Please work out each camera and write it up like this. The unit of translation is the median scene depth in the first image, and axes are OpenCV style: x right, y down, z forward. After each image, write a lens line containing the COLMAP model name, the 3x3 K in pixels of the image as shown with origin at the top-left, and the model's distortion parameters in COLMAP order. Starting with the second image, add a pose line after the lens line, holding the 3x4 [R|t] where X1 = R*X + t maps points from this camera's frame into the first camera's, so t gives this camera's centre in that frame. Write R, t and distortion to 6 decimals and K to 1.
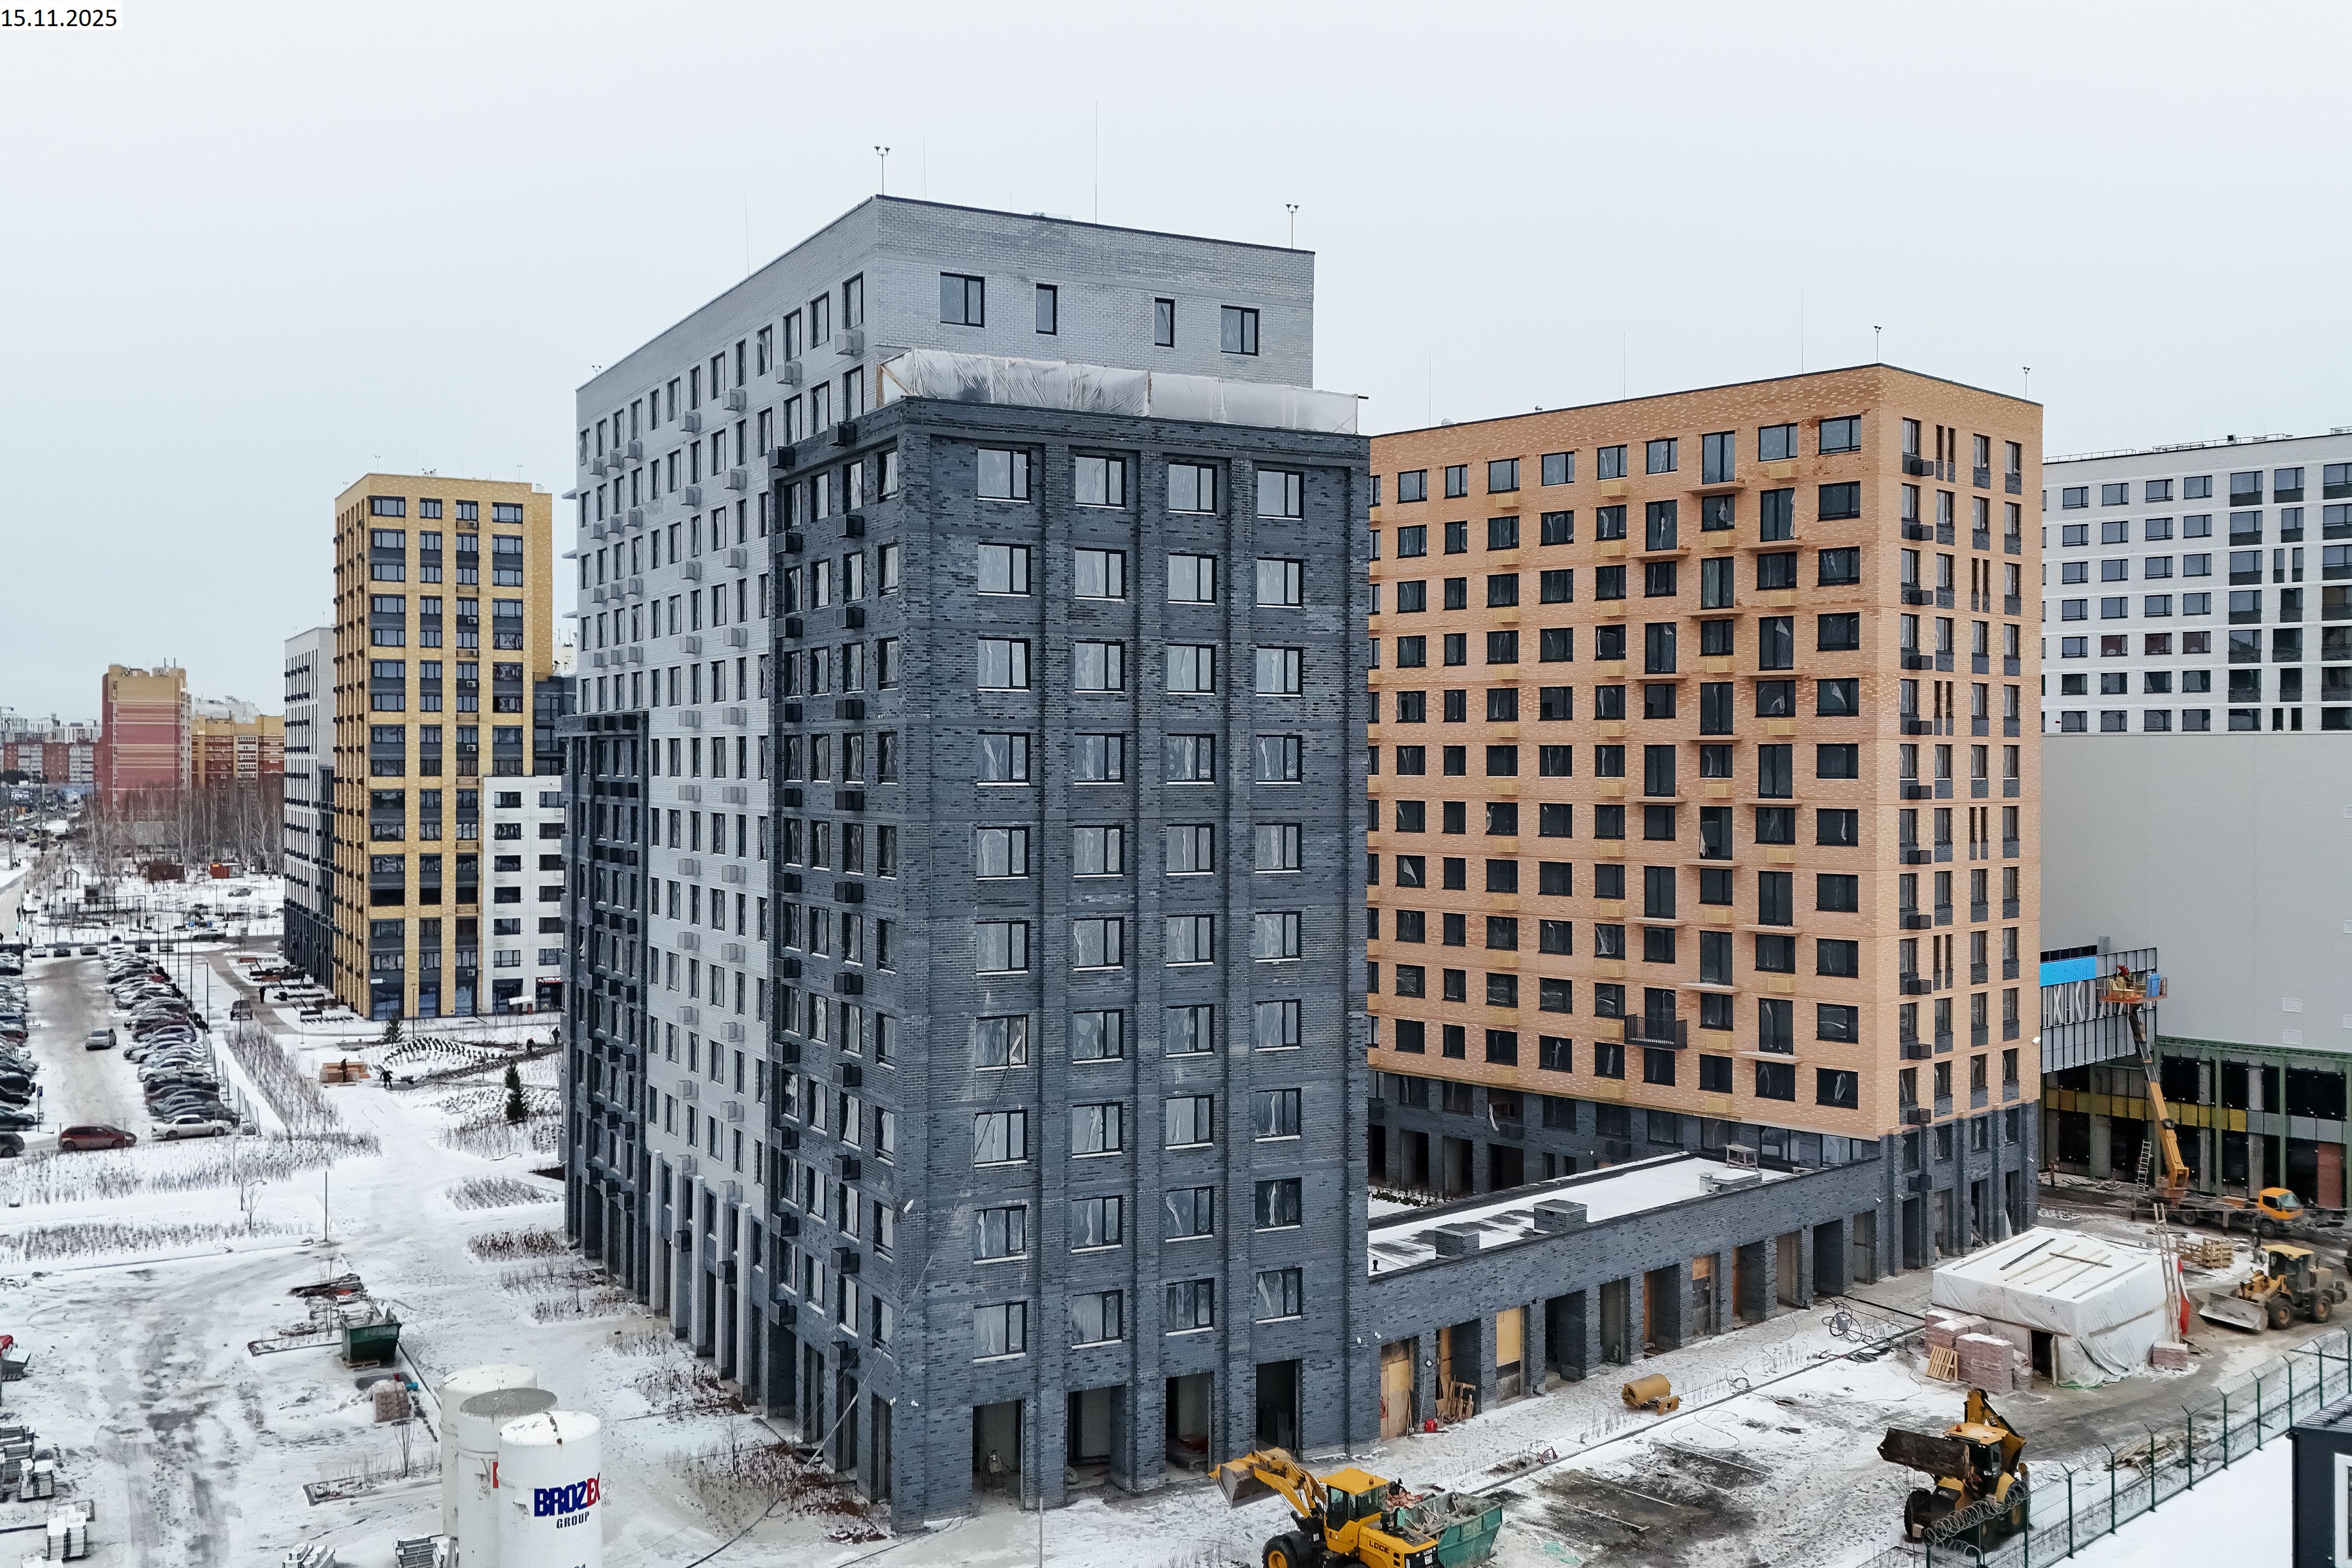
lens RADIAL K [[1809.6, 0, 1231.0], [0, 1809.6, 703.3], [0, 0, 1]] dist [0.089917, -0.098889]
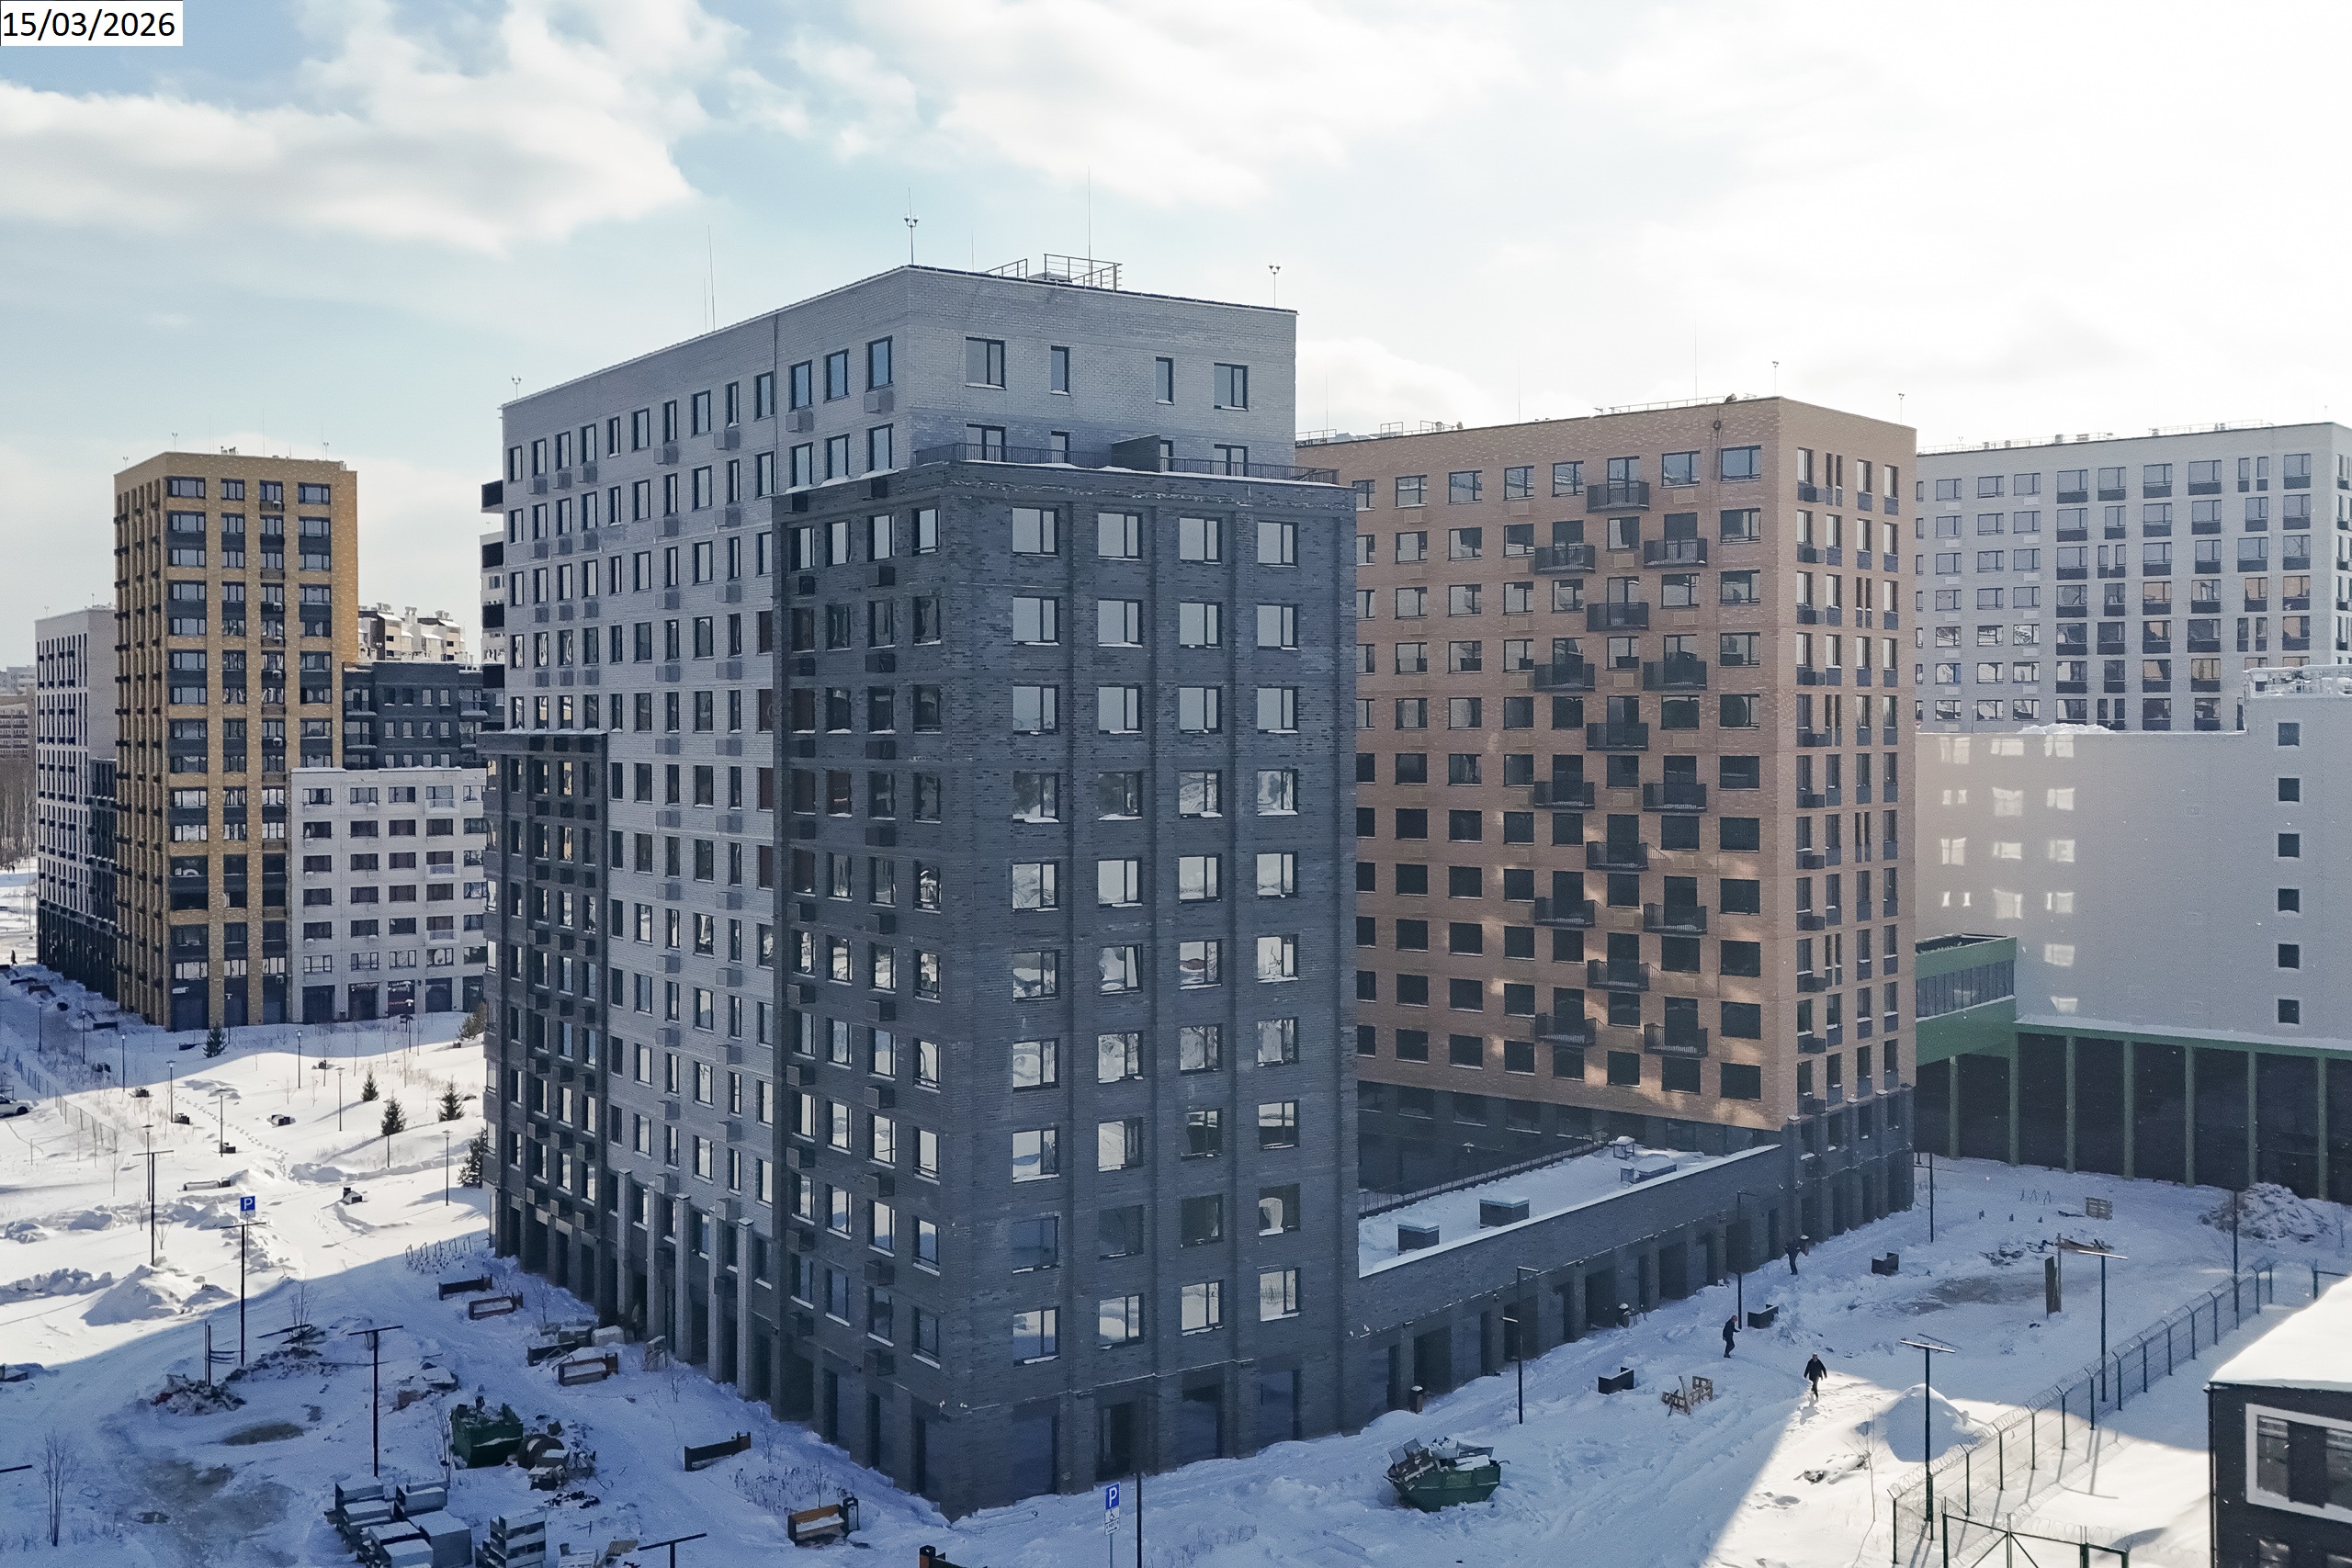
lens RADIAL K [[1809.4, 0, 1231.0], [0, 1809.4, 703.3], [0, 0, 1]] dist [0.089917, -0.098889]
pose [[0.997307, -0.003952, 0.073239, -0.076809], [0.003821, 0.999991, 0.001931, -0.022905], [-0.073246, -0.001646, 0.997313, -0.060657]]
